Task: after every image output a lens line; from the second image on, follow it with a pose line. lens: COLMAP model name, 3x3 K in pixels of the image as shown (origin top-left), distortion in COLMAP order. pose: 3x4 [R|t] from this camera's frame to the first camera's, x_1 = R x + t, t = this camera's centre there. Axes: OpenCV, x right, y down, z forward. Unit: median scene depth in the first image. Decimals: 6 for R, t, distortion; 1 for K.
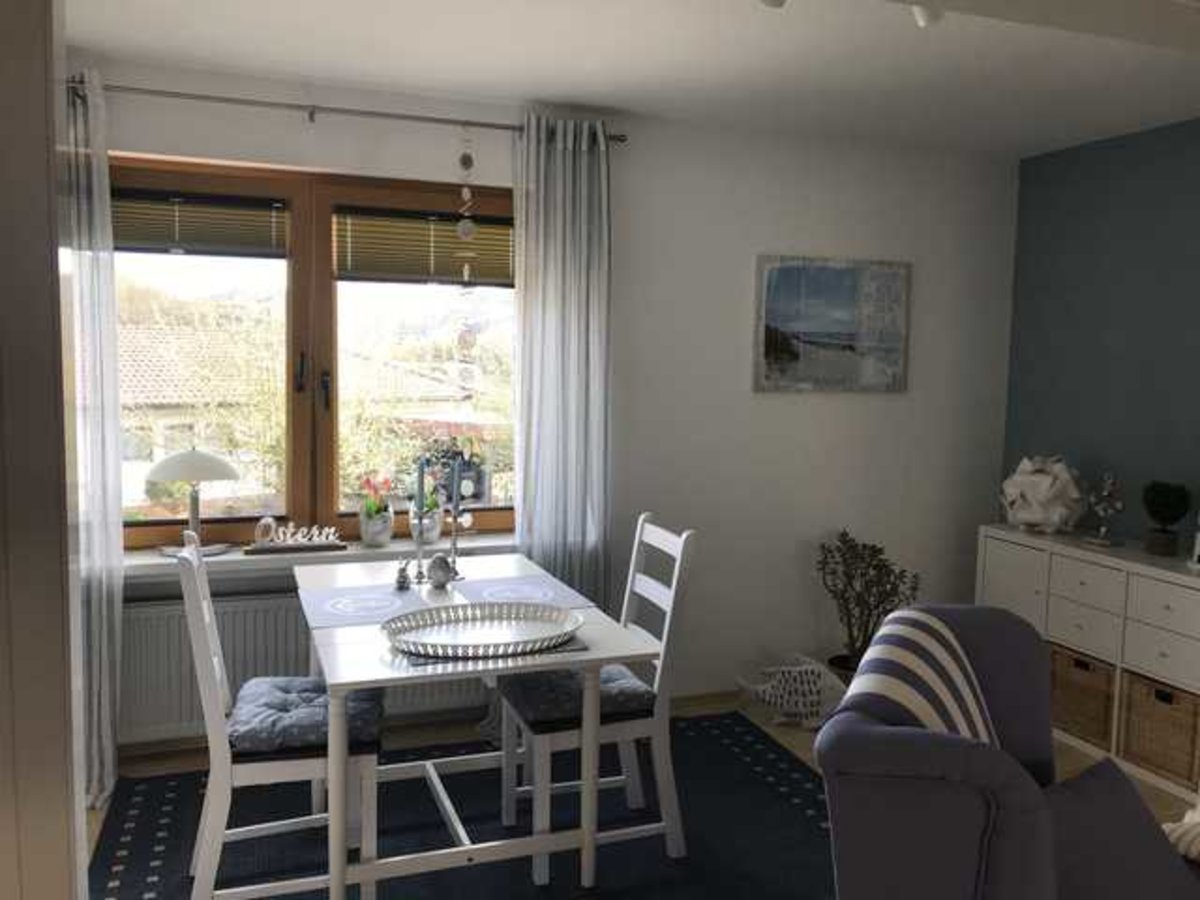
lens RADIAL K [[979.2, 0, 599.9], [0, 979.2, 436.4], [0, 0, 1]] dist [0.062399, -0.065402]
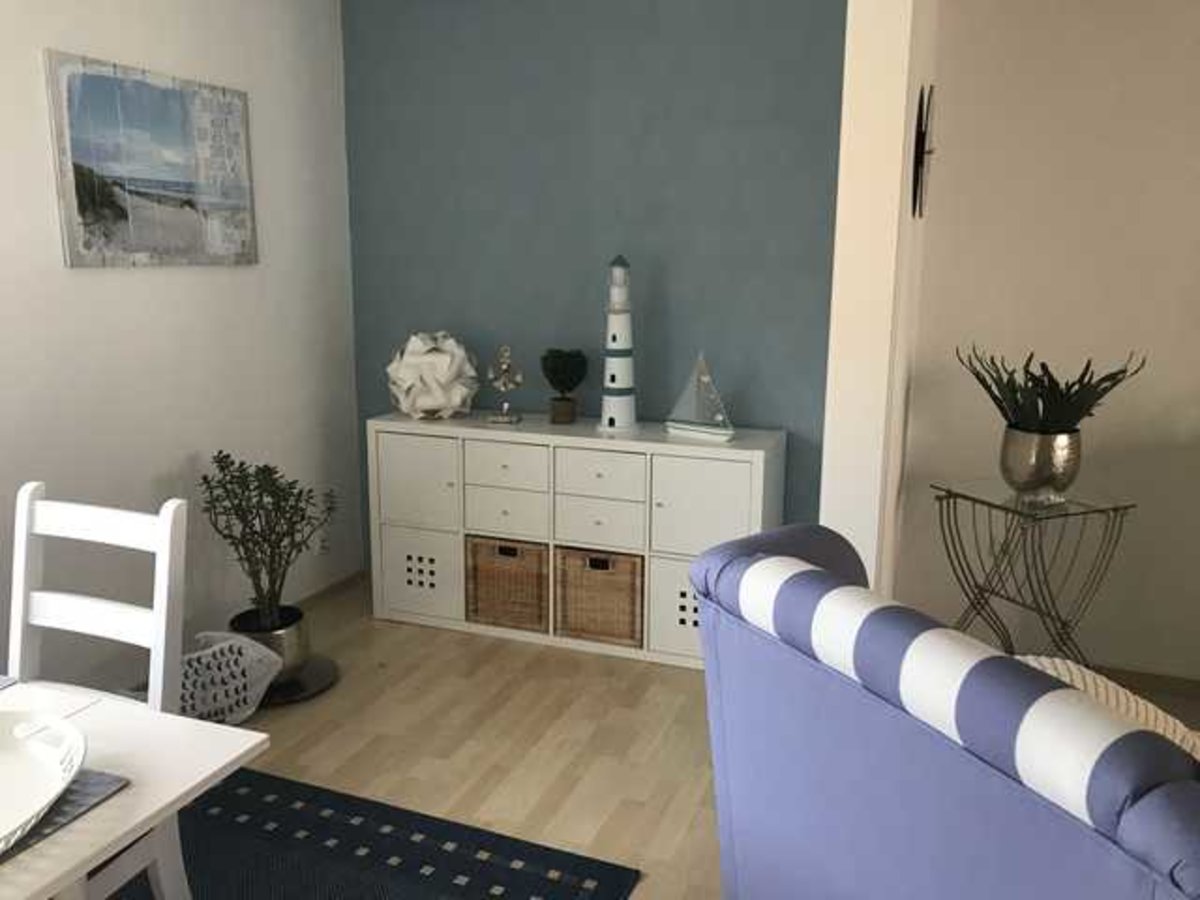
lens RADIAL K [[979.2, 0, 599.9], [0, 979.2, 436.4], [0, 0, 1]] dist [0.062399, -0.065402]
pose [[0.674199, -0.152776, 0.722575, -0.104851], [0.070014, 0.987186, 0.143397, -0.004164], [-0.735223, -0.046088, 0.676256, 0.297711]]
